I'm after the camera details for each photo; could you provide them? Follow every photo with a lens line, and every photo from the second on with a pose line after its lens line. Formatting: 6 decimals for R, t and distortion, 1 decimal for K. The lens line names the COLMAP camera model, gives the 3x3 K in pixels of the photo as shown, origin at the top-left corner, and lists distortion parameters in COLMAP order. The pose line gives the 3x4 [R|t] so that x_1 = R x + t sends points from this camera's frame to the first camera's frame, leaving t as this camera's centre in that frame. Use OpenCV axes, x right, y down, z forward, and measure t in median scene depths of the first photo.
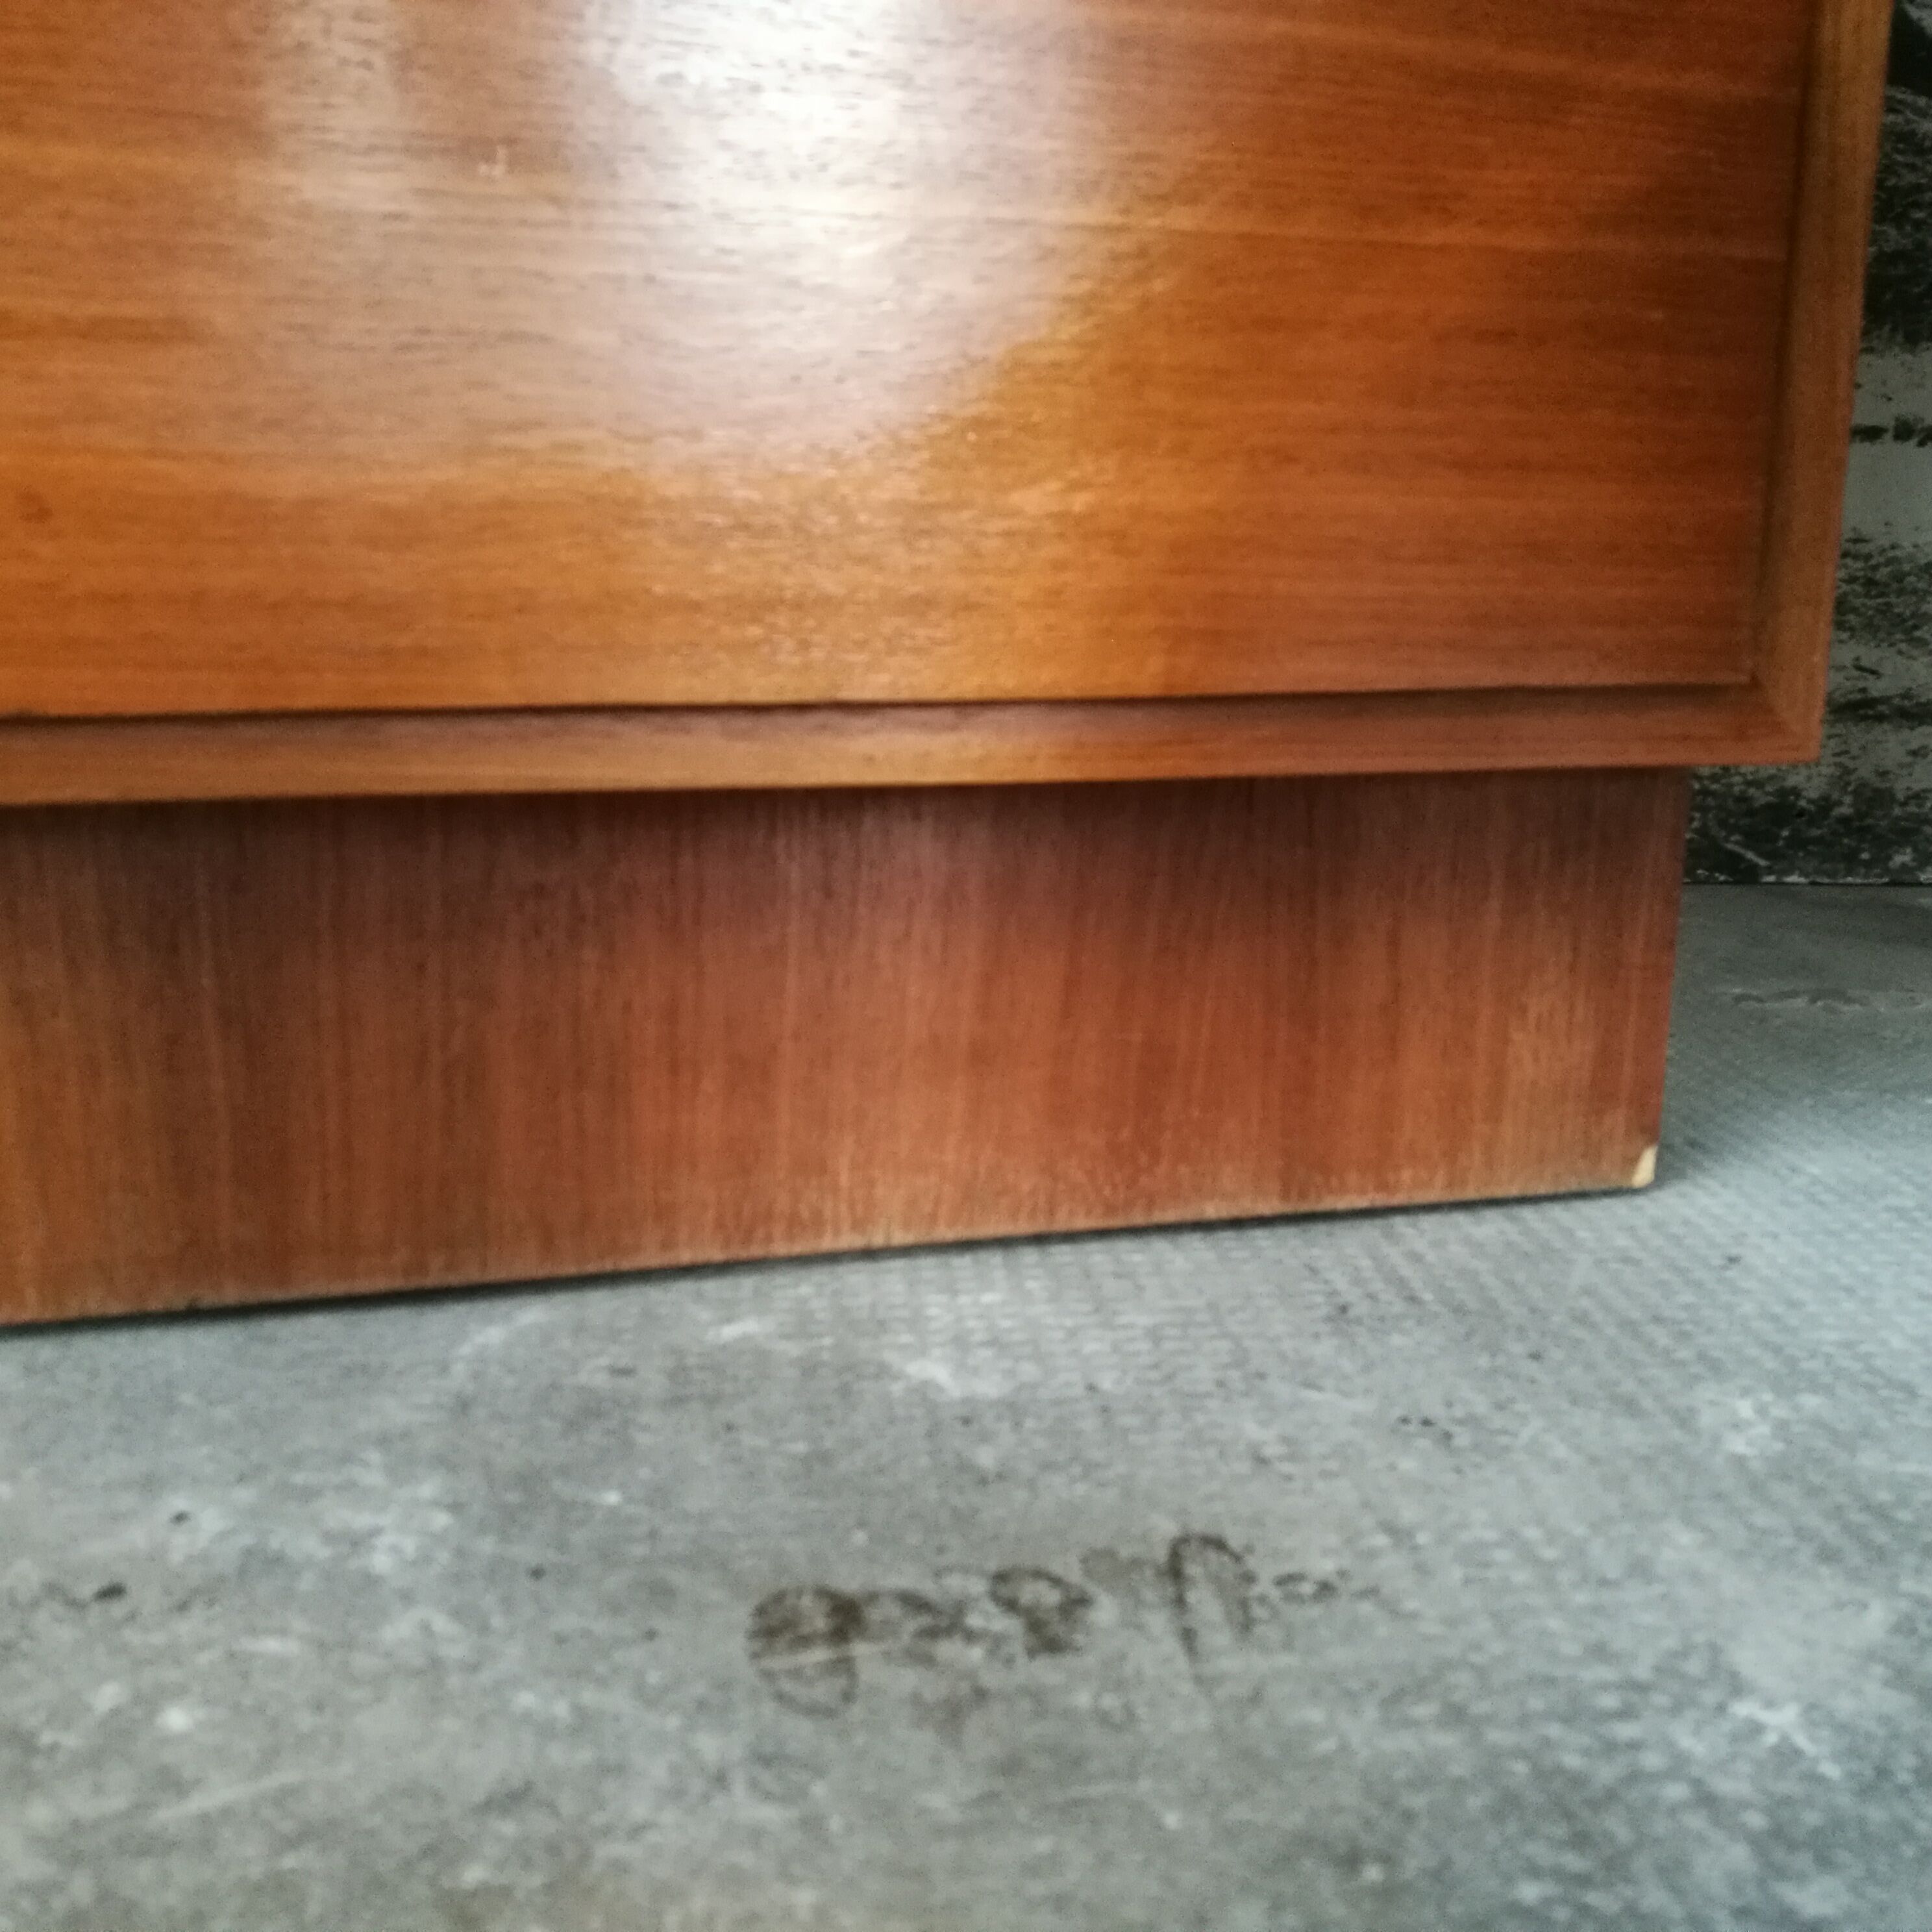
lens RADIAL K [[2025.2, 0, 914.6], [0, 2025.2, 966.3], [0, 0, 1]] dist [0.015586, 0.000085]
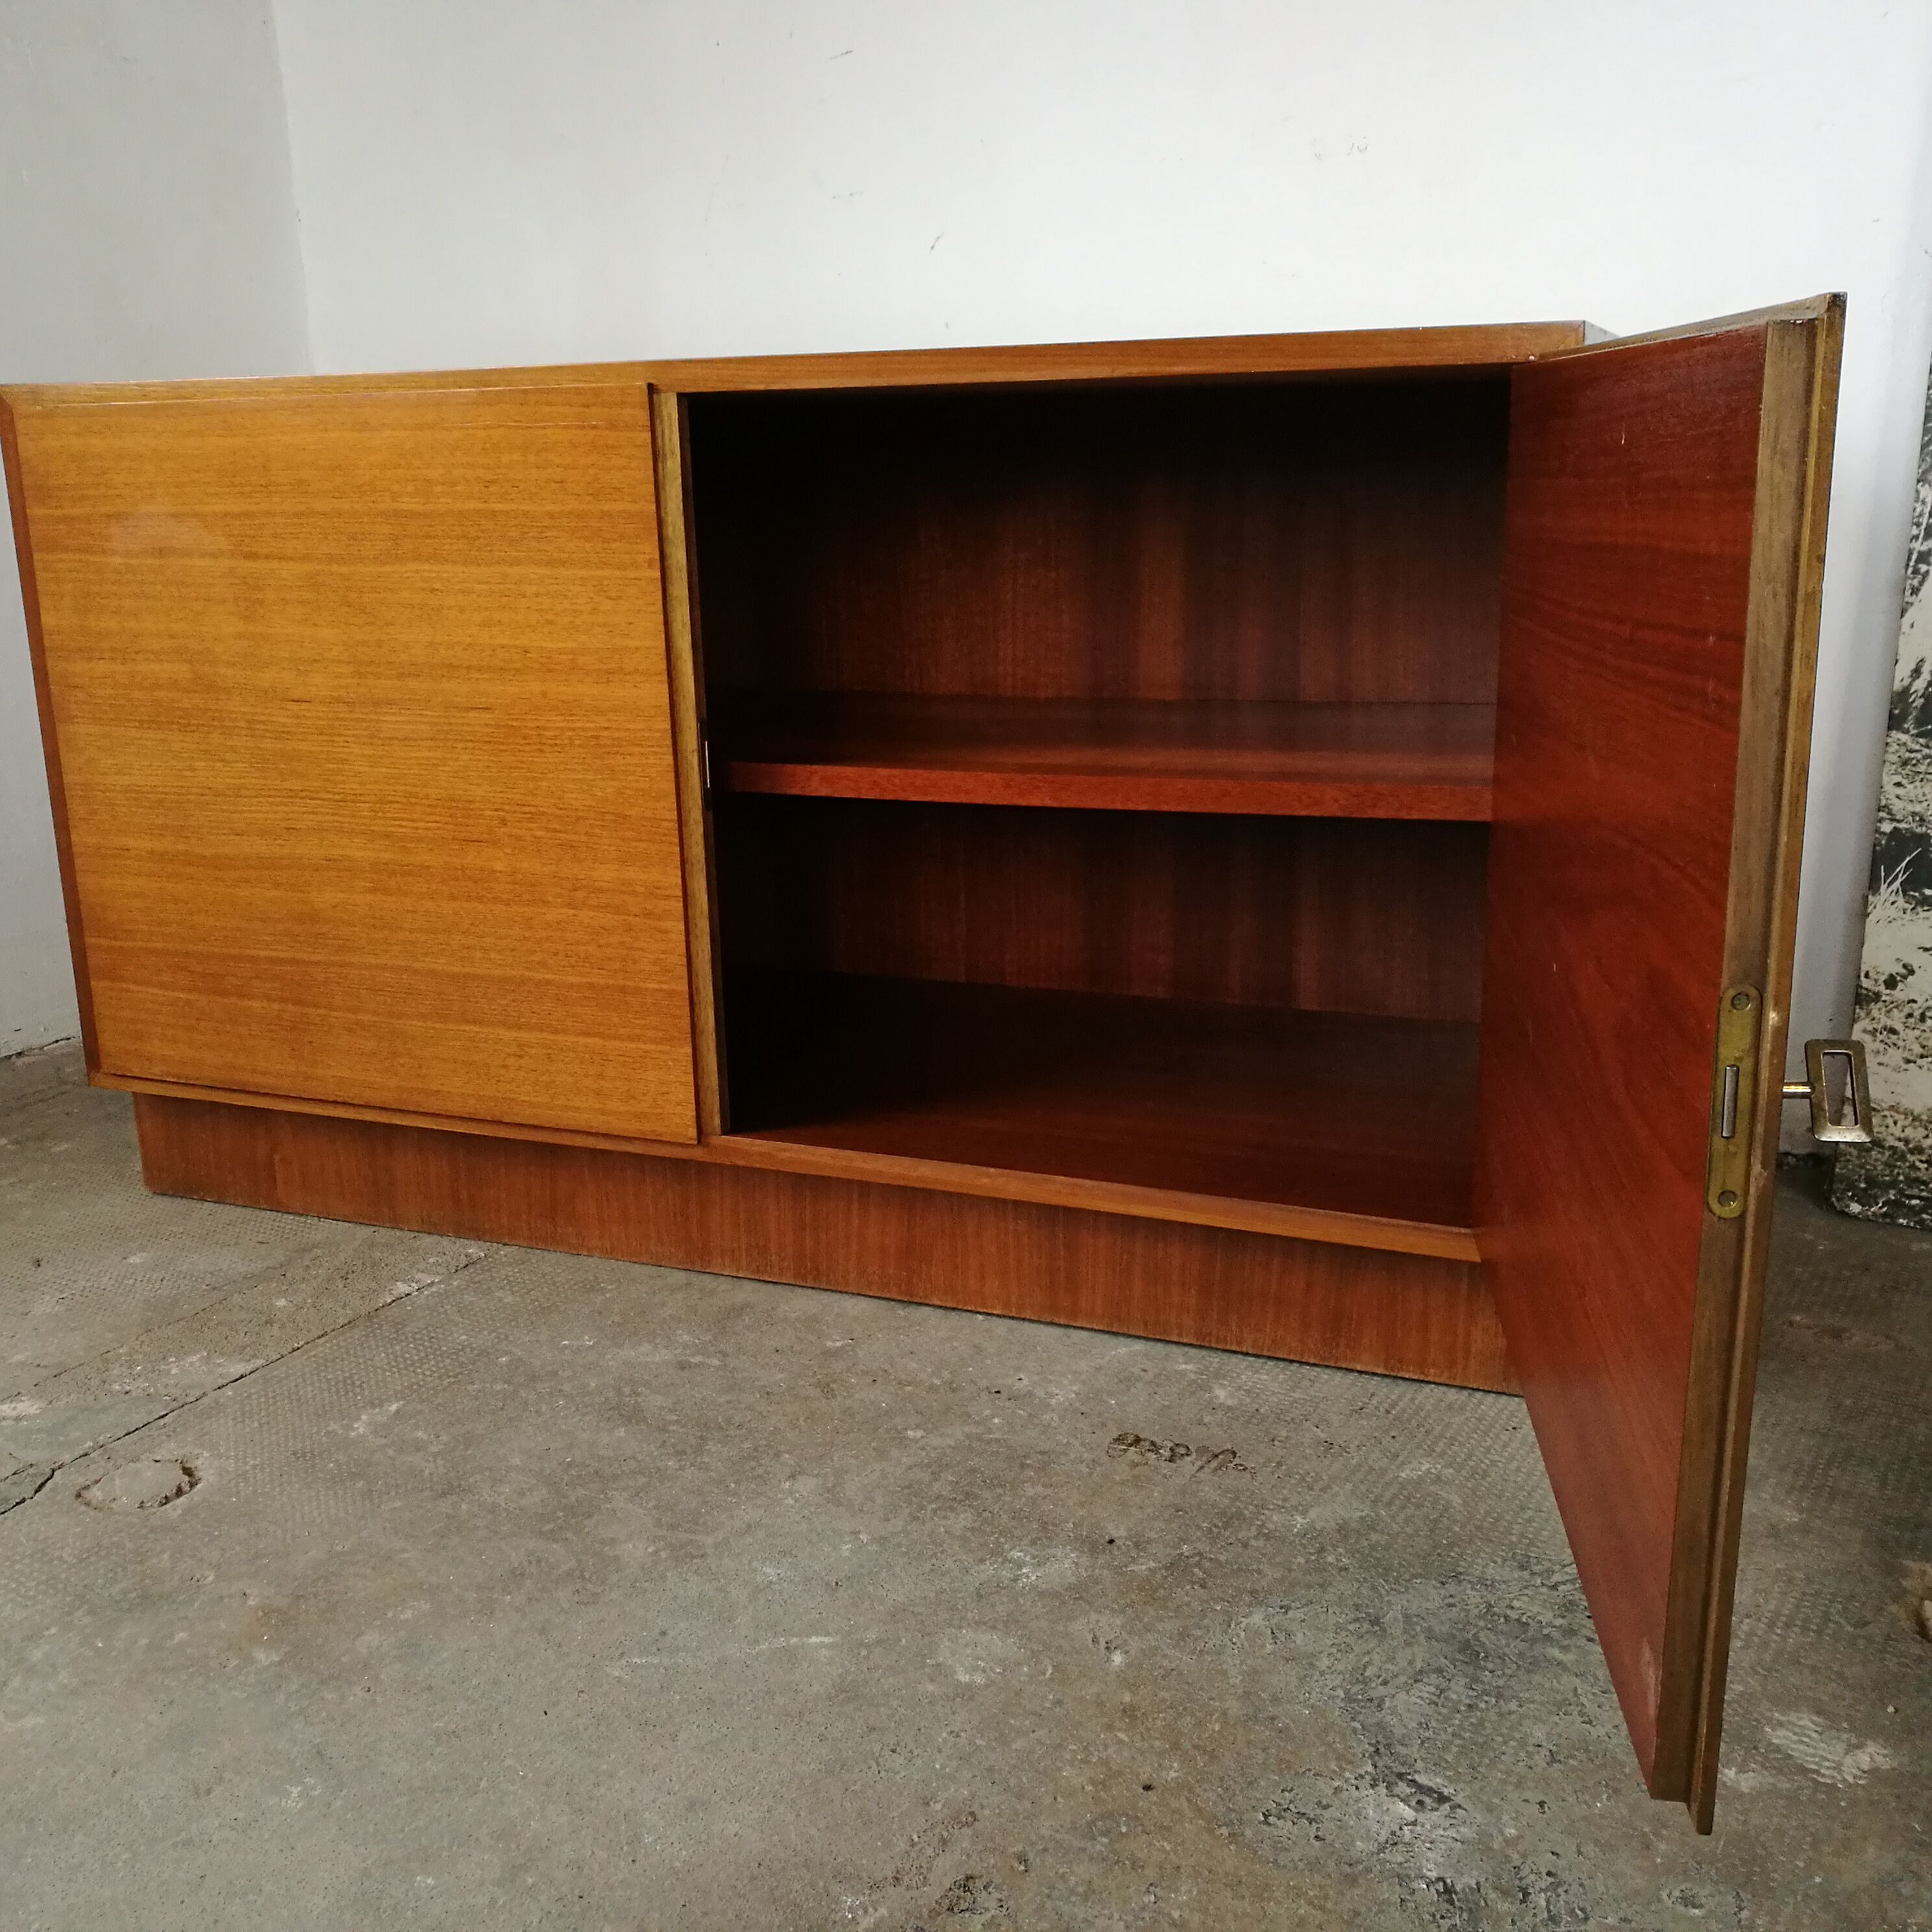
lens RADIAL K [[1984.8, 0, 966.0], [0, 1984.8, 966.0], [0, 0, 1]] dist [0.132790, -0.511675]
pose [[0.810278, 0.127726, -0.571958, 1.433894], [-0.104490, 0.991809, 0.073457, -0.690369], [0.576655, 0.000243, 0.816987, -1.931361]]
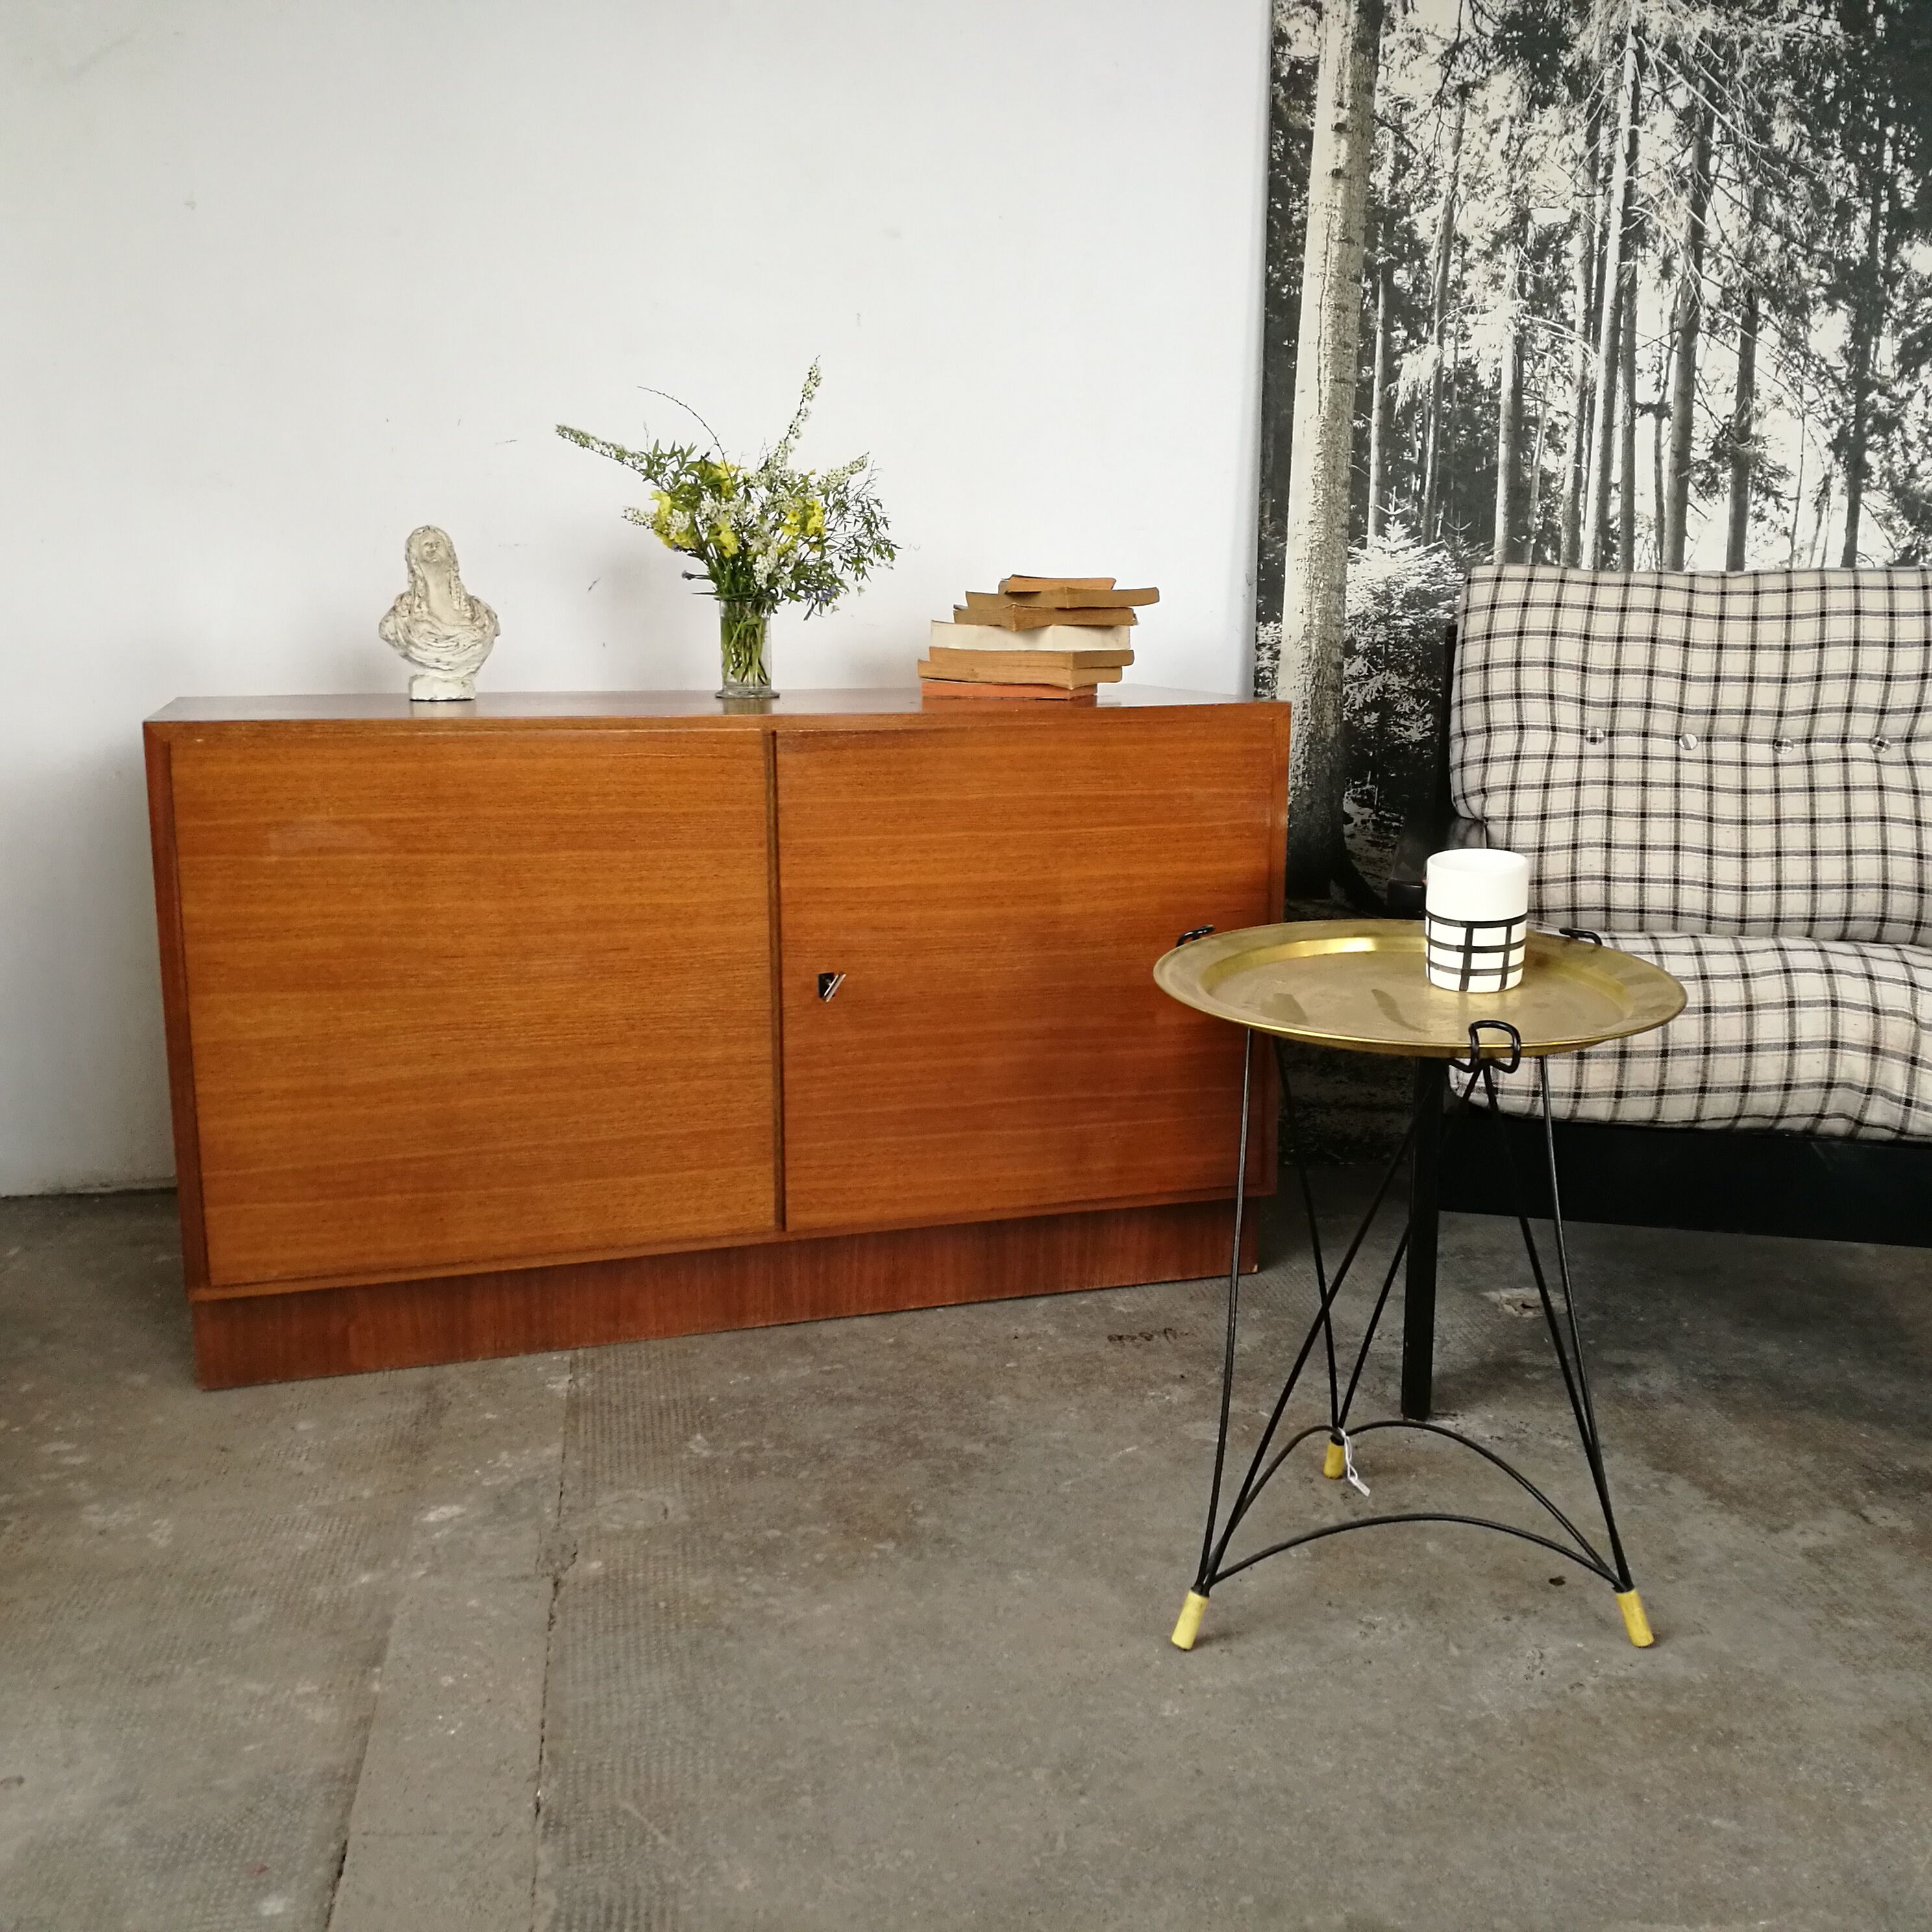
lens RADIAL K [[1990.6, 0, 966.0], [0, 1990.6, 966.0], [0, 0, 1]] dist [0.014559, -0.037945]
pose [[0.997674, -0.013208, 0.066872, -0.770926], [0.015460, 0.999327, -0.033273, -0.574133], [-0.066387, 0.034230, 0.997207, -4.511241]]
